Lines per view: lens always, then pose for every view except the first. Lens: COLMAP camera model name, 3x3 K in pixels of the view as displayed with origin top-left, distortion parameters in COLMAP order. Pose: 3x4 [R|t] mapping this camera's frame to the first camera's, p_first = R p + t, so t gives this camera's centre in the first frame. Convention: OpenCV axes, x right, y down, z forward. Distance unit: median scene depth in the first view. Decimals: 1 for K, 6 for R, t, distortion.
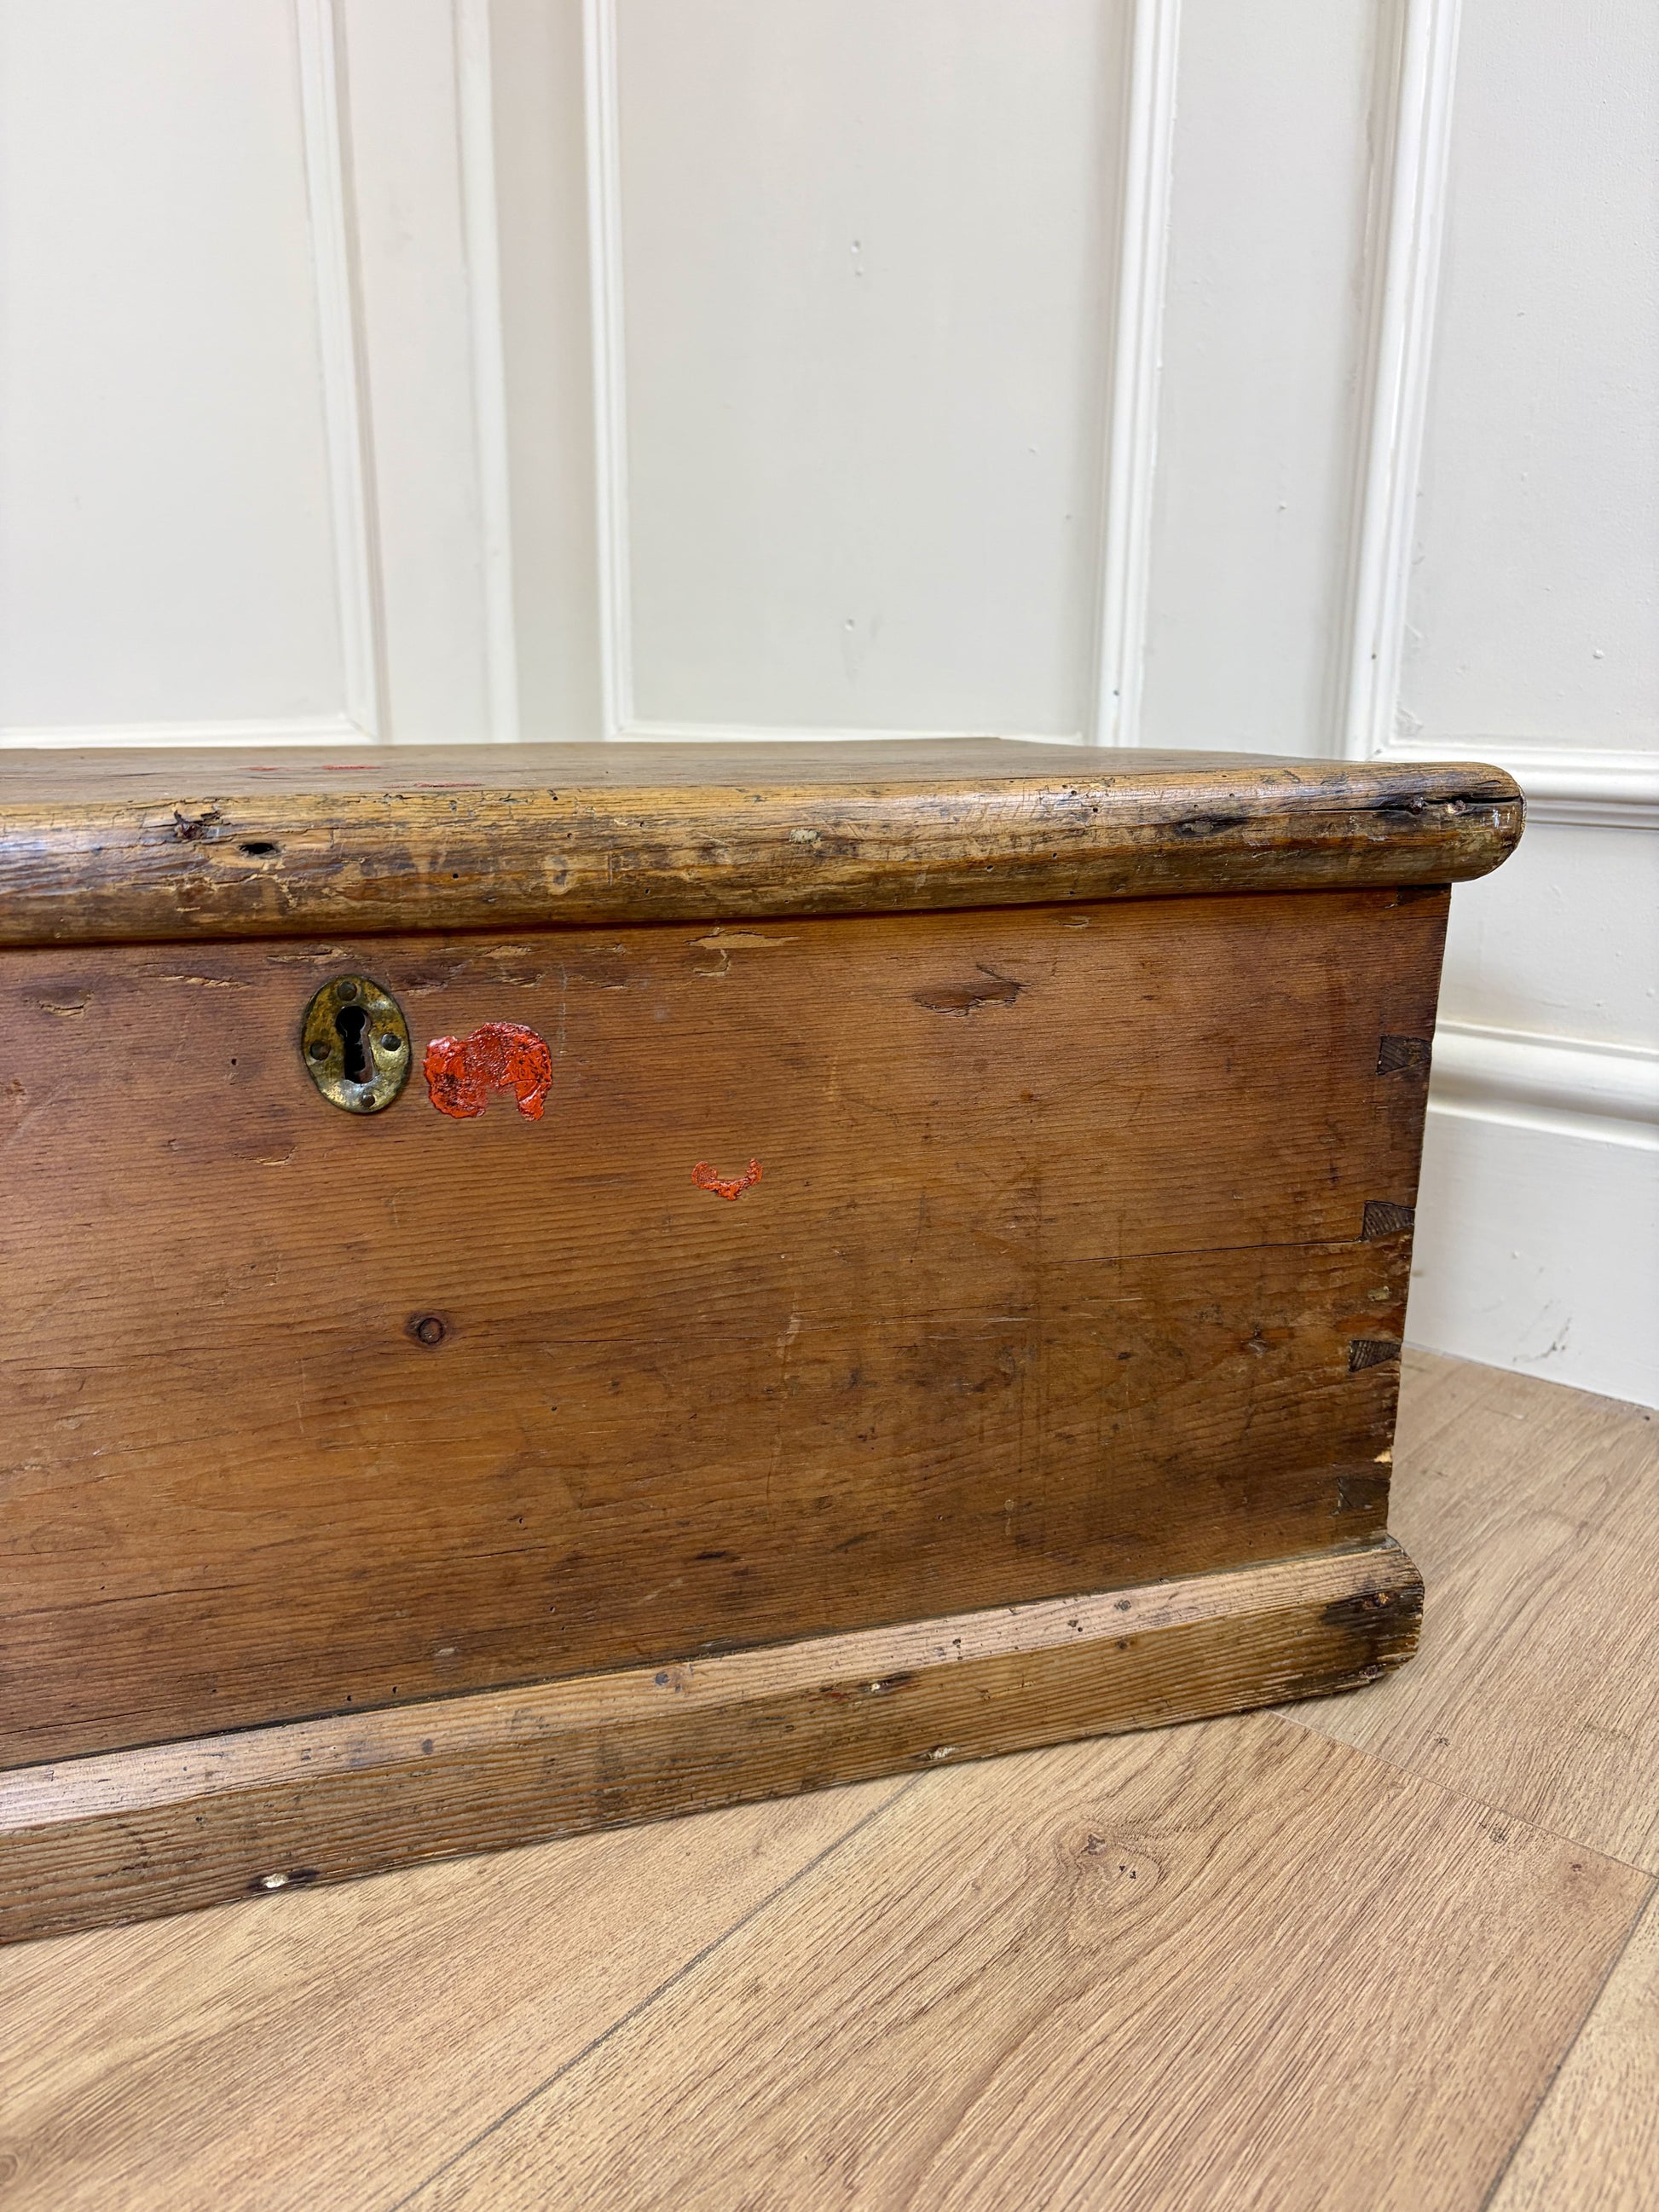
lens RADIAL K [[1681.6, 0, 811.6], [0, 1681.6, 1111.3], [0, 0, 1]] dist [0.049980, -0.058280]
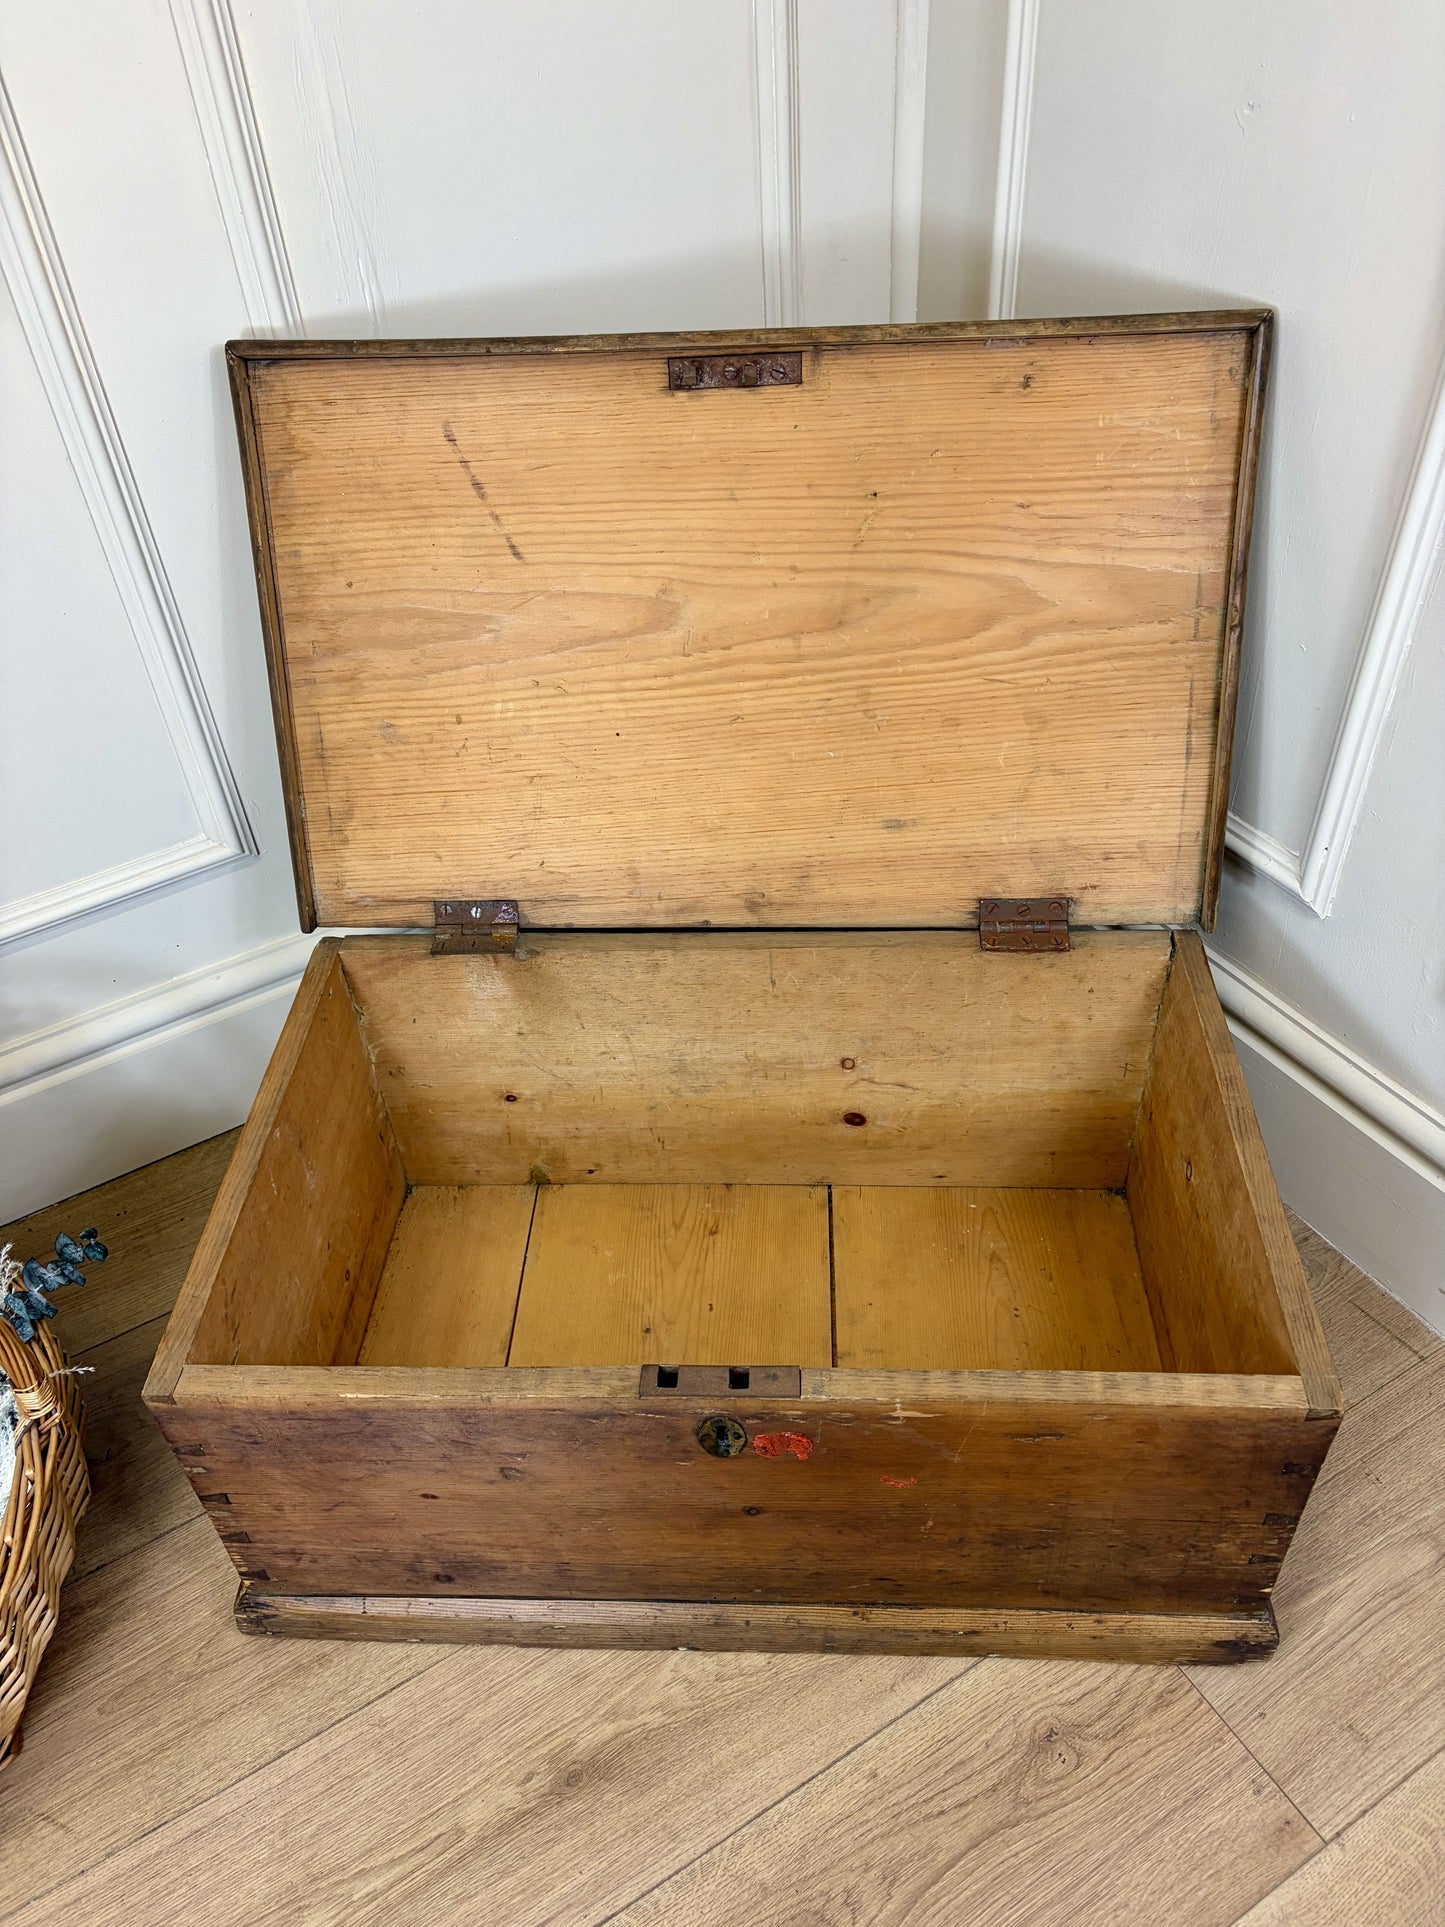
lens RADIAL K [[1441.5, 0, 722.5], [0, 1441.5, 963.5], [0, 0, 1]] dist [0.126574, -0.151708]
pose [[0.946027, 0.171976, -0.274696, 0.127538], [-0.031175, 0.891954, 0.451050, -1.305194], [0.322586, -0.418142, 0.849174, -0.298443]]
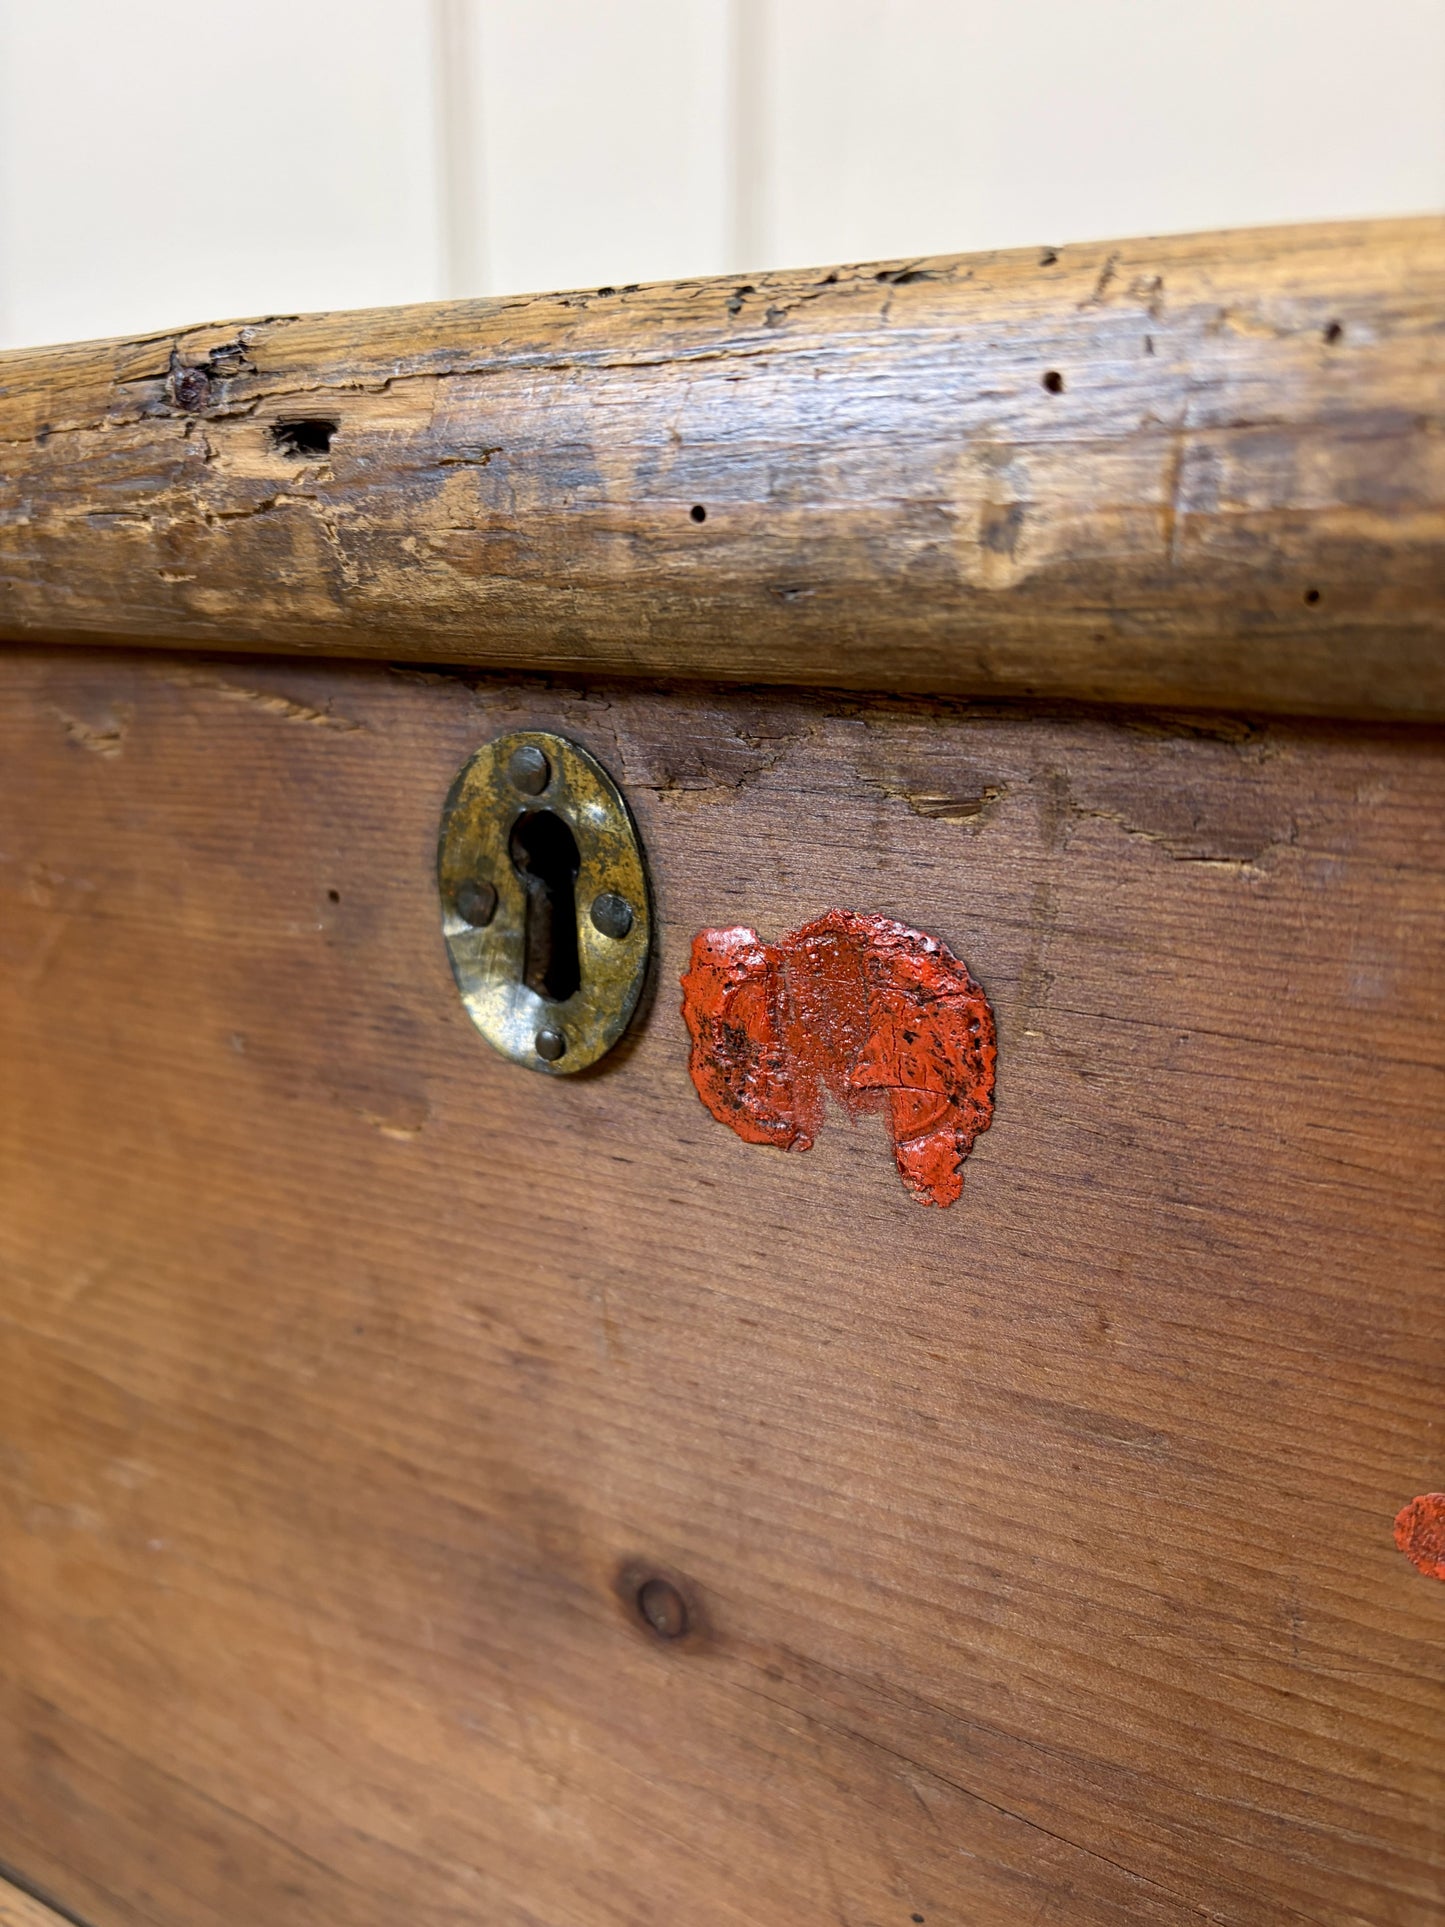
lens RADIAL K [[1491.3, 0, 722.5], [0, 1491.3, 963.5], [0, 0, 1]] dist [-0.009760, -0.003998]
pose [[0.709079, 0.196668, -0.677147, 0.003585], [-0.187791, 0.978305, 0.087489, -0.060611], [0.679662, 0.065125, 0.730628, 0.717889]]
